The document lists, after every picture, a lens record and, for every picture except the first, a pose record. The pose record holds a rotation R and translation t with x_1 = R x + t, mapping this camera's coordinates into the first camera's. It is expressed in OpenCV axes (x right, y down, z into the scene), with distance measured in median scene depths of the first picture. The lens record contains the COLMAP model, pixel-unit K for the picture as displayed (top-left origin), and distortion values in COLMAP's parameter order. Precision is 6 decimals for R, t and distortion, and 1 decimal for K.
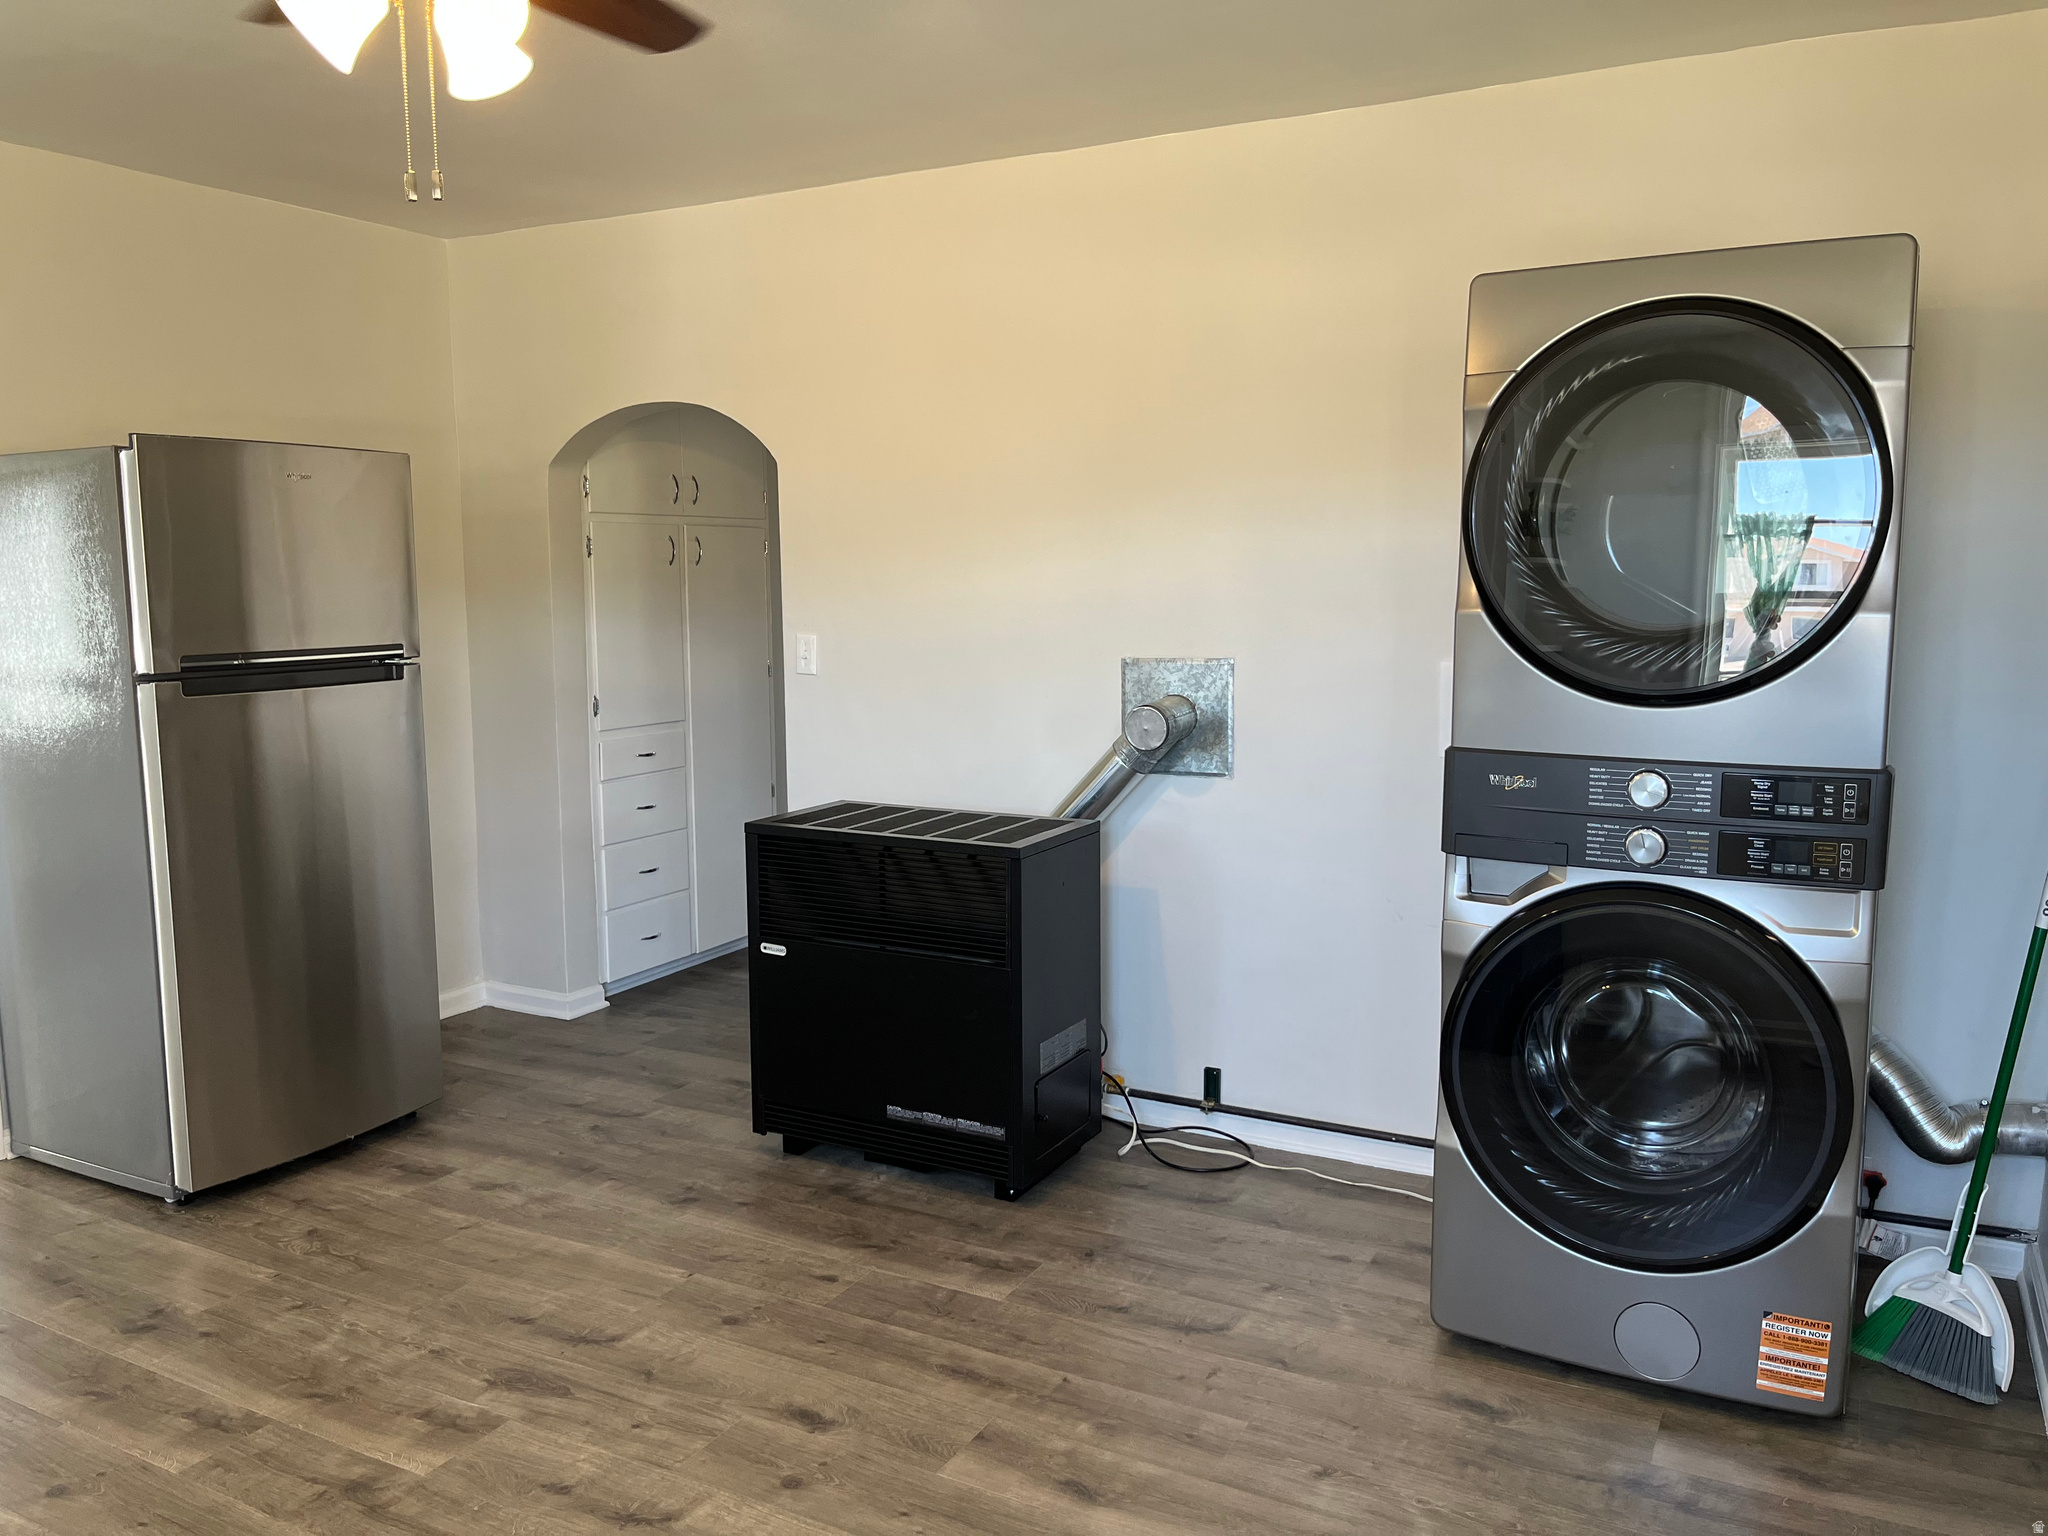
lens RADIAL K [[1566.7, 0, 1023.4], [0, 1566.7, 763.9], [0, 0, 1]] dist [0.066169, -0.073302]
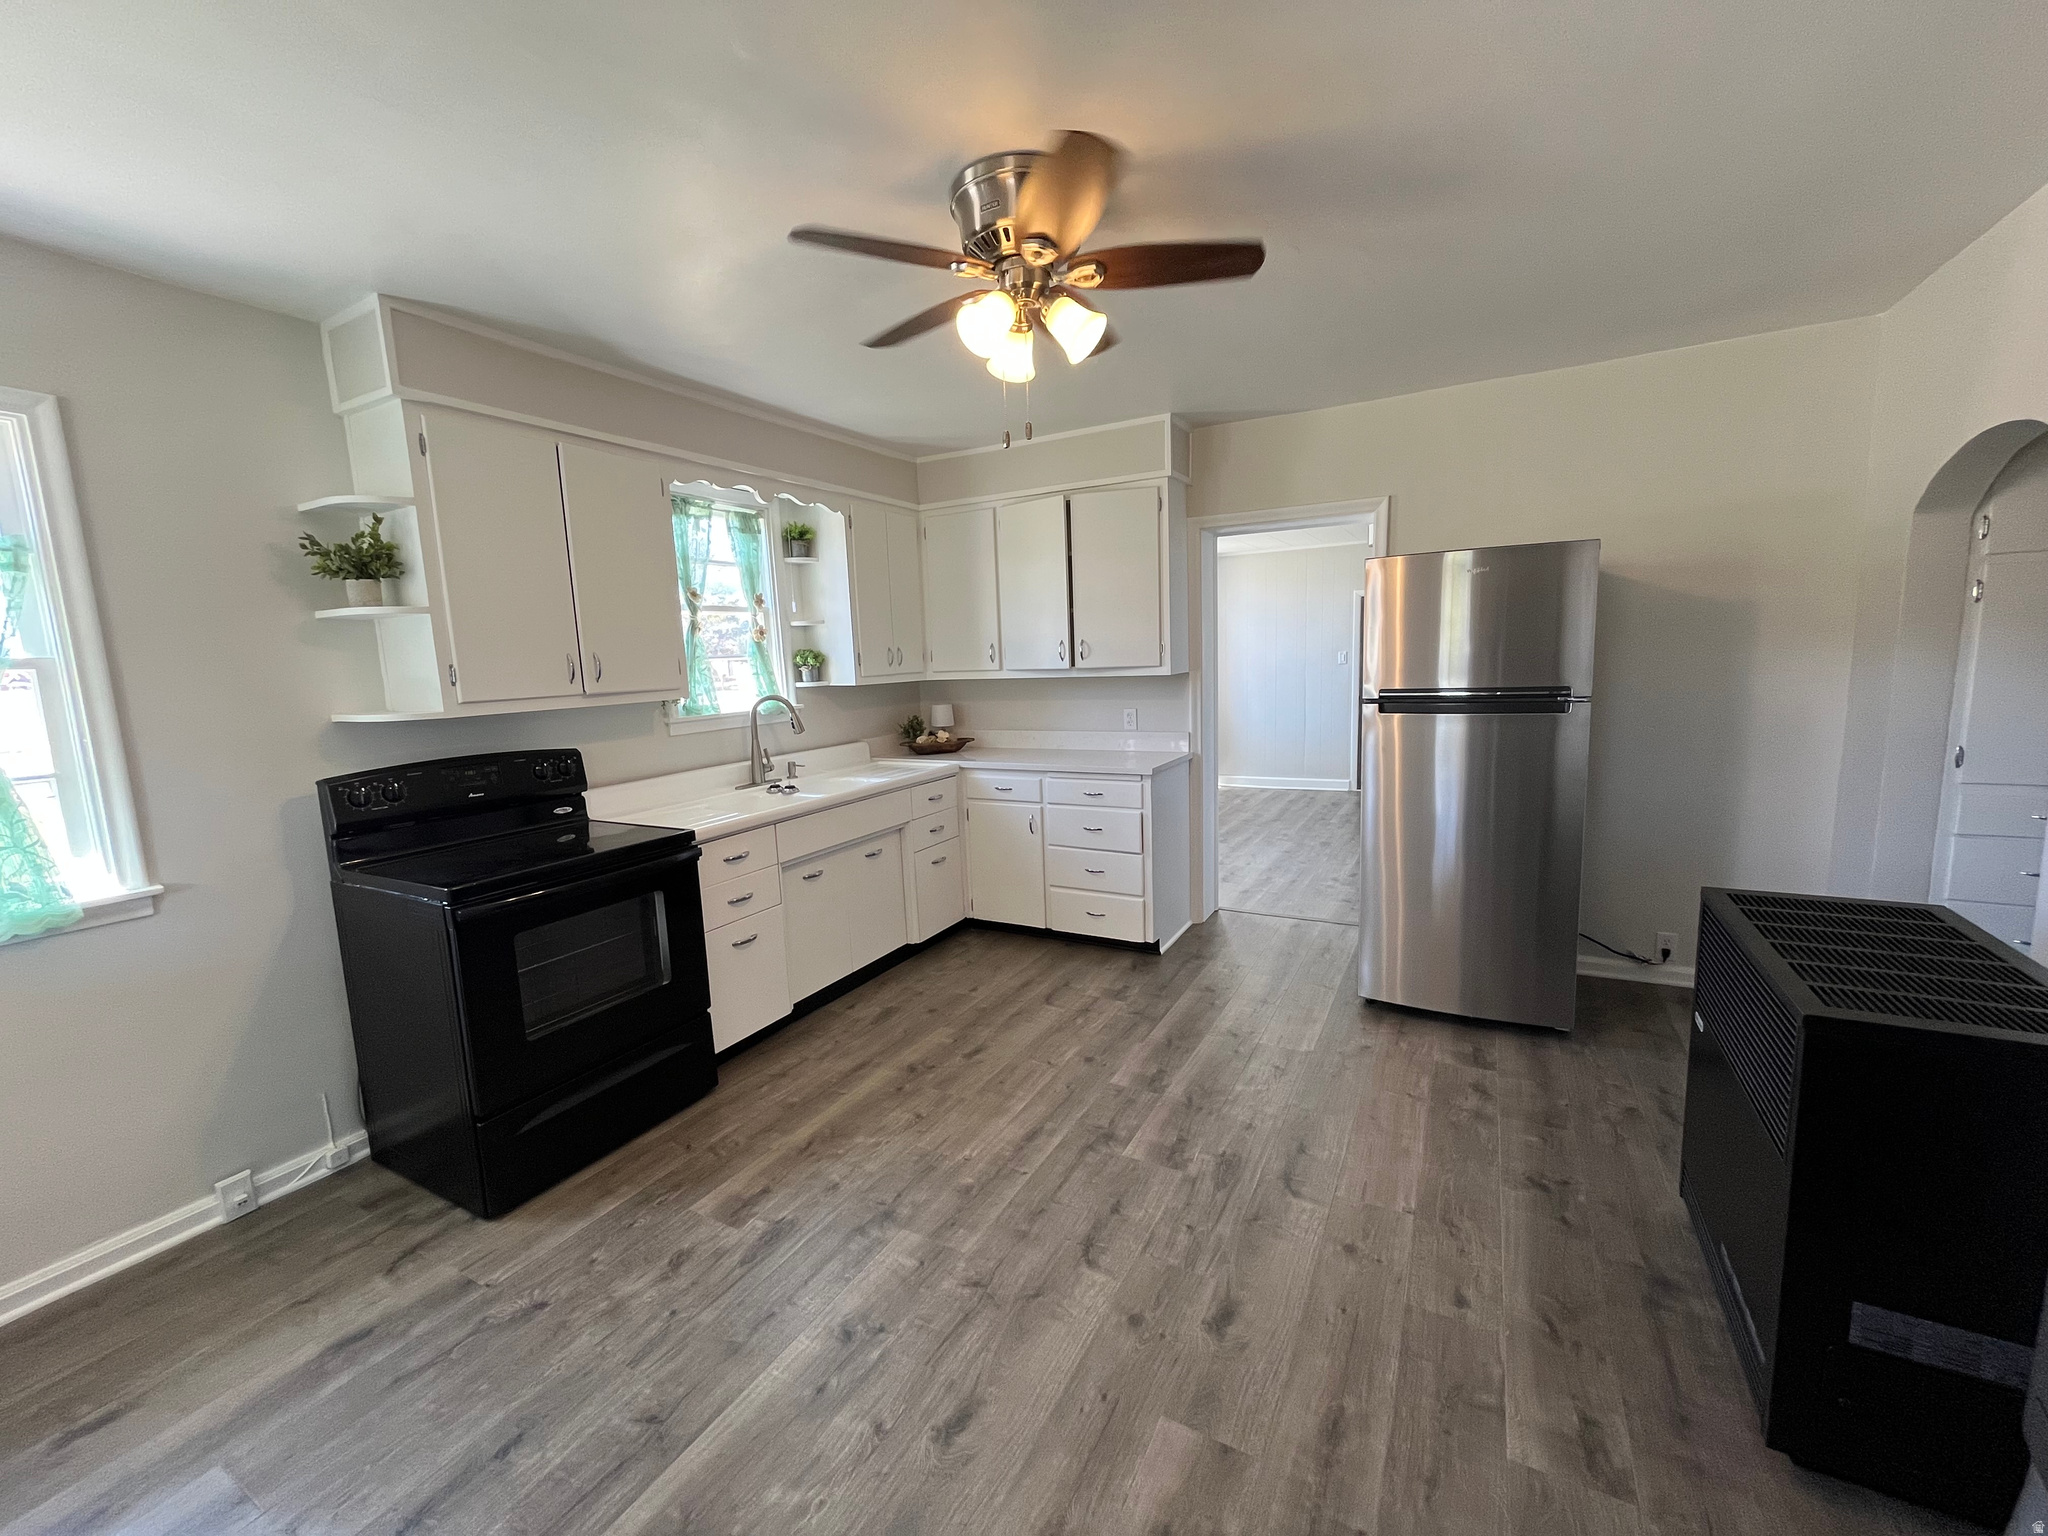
lens RADIAL K [[830.0, 0, 1024.0], [0, 830.0, 768.0], [0, 0, 1]] dist [0.002337, 0.000215]
pose [[-0.011899, 0.141582, -0.989855, 0.380417], [-0.087642, 0.985968, 0.142080, -0.081830], [0.996081, 0.088443, 0.000677, 0.665196]]
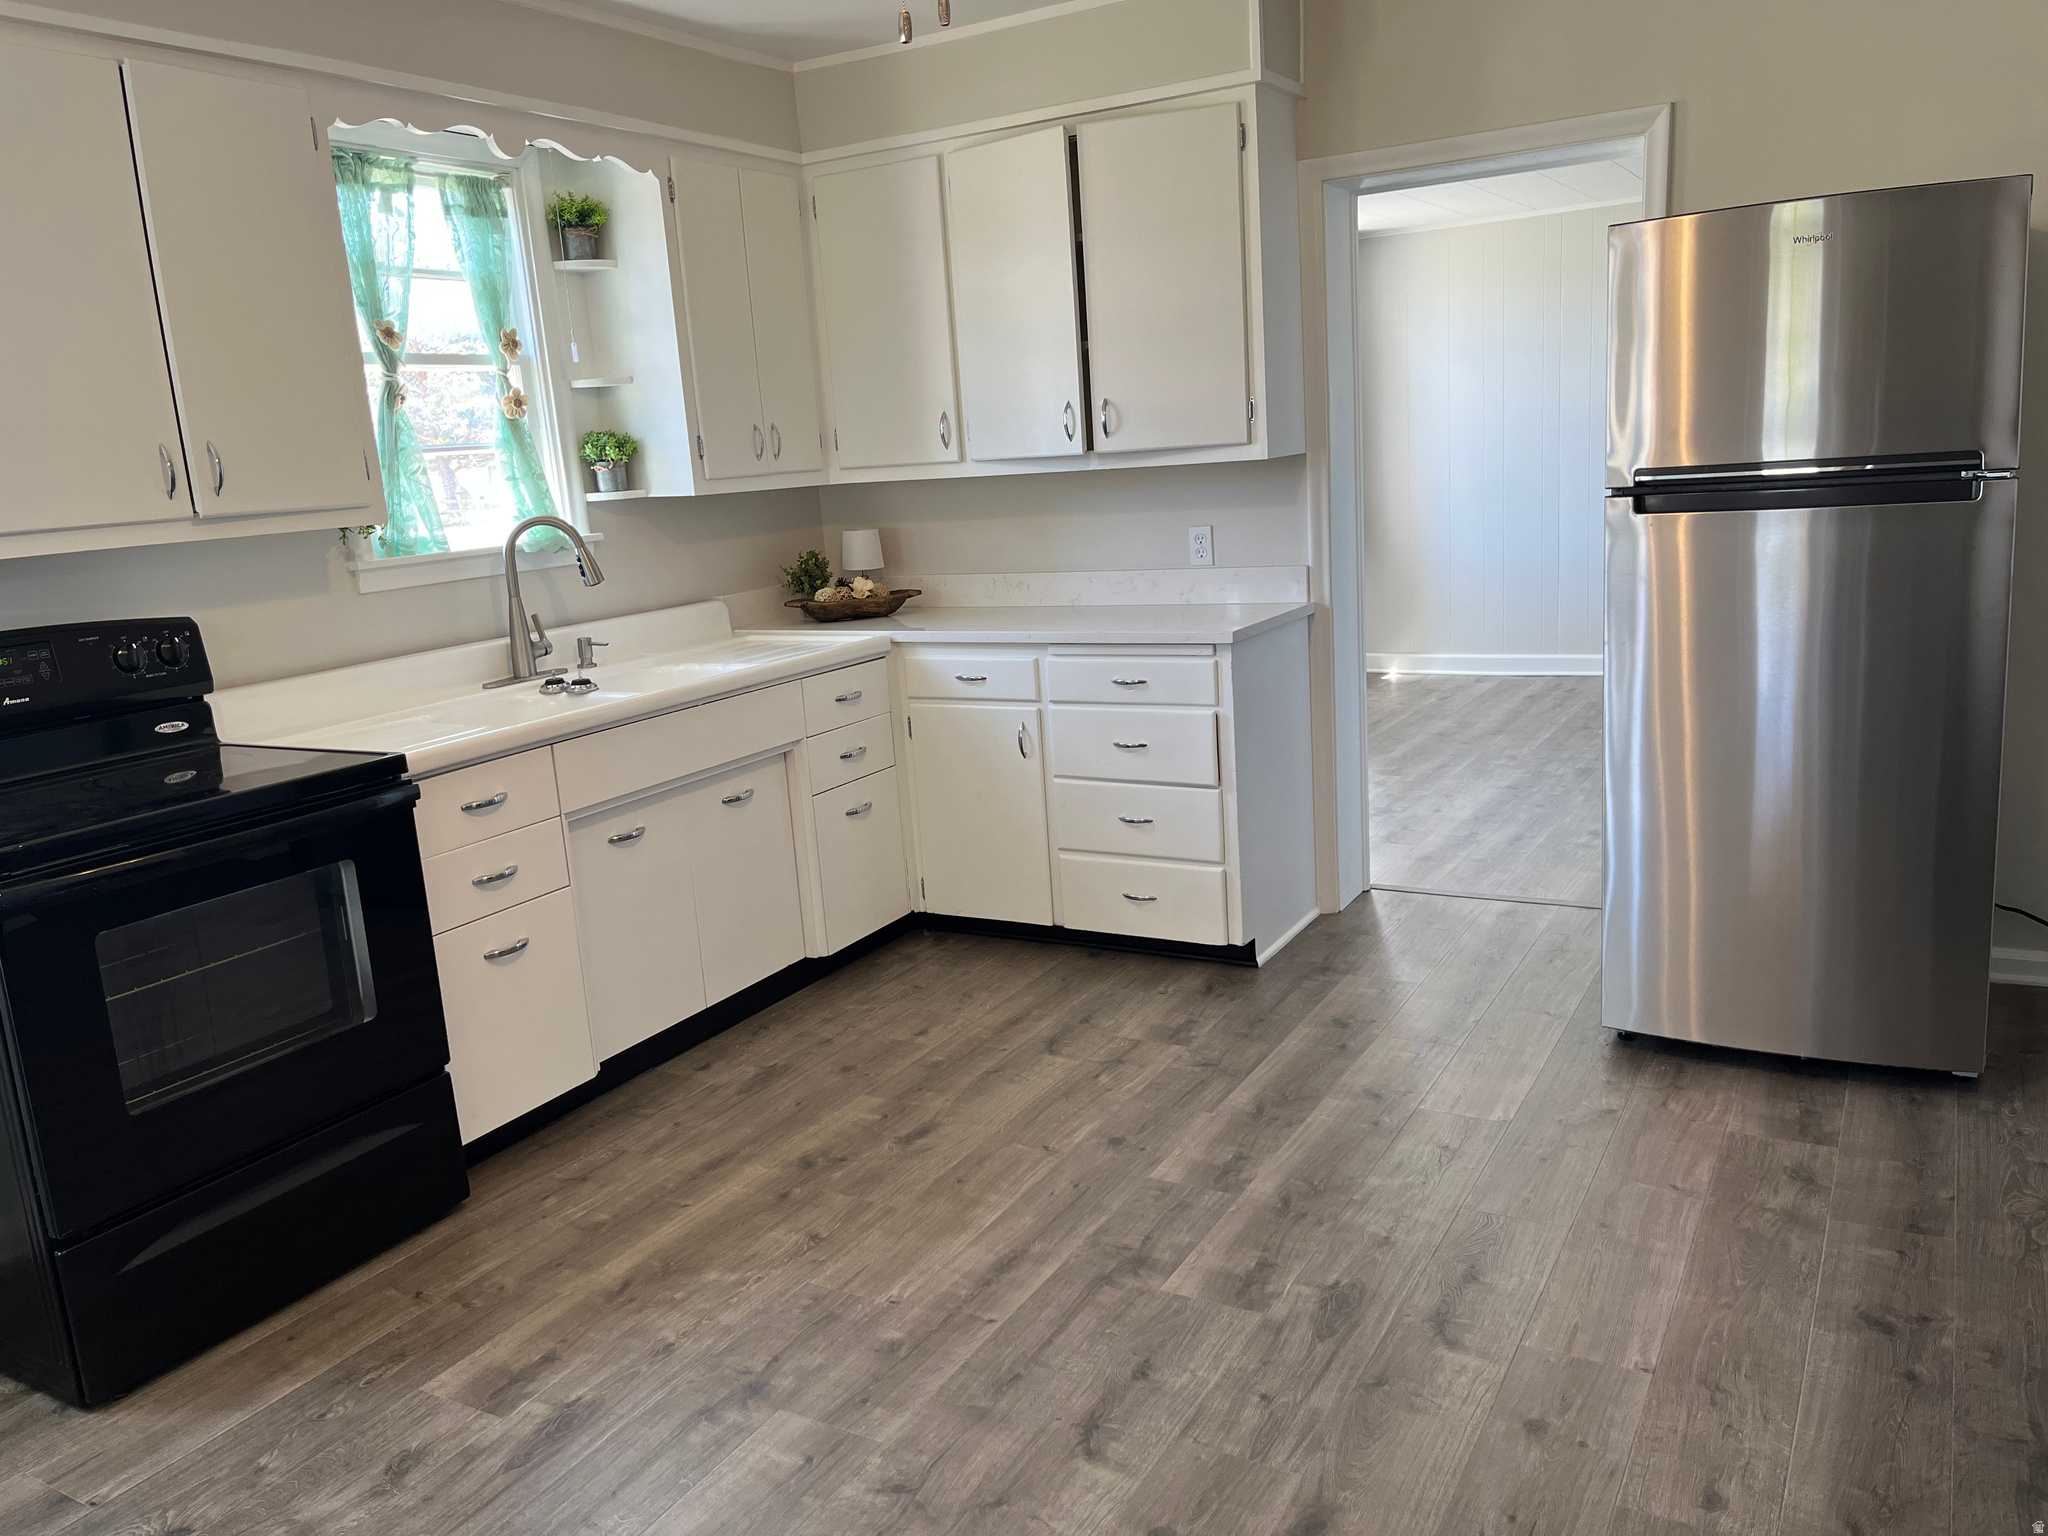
lens RADIAL K [[1566.7, 0, 1023.4], [0, 1566.7, 763.9], [0, 0, 1]] dist [0.066169, -0.073302]
pose [[-0.030271, 0.206940, -0.977885, 0.438305], [-0.058473, 0.976291, 0.208413, -0.075588], [0.997830, 0.063489, -0.017453, 0.709200]]
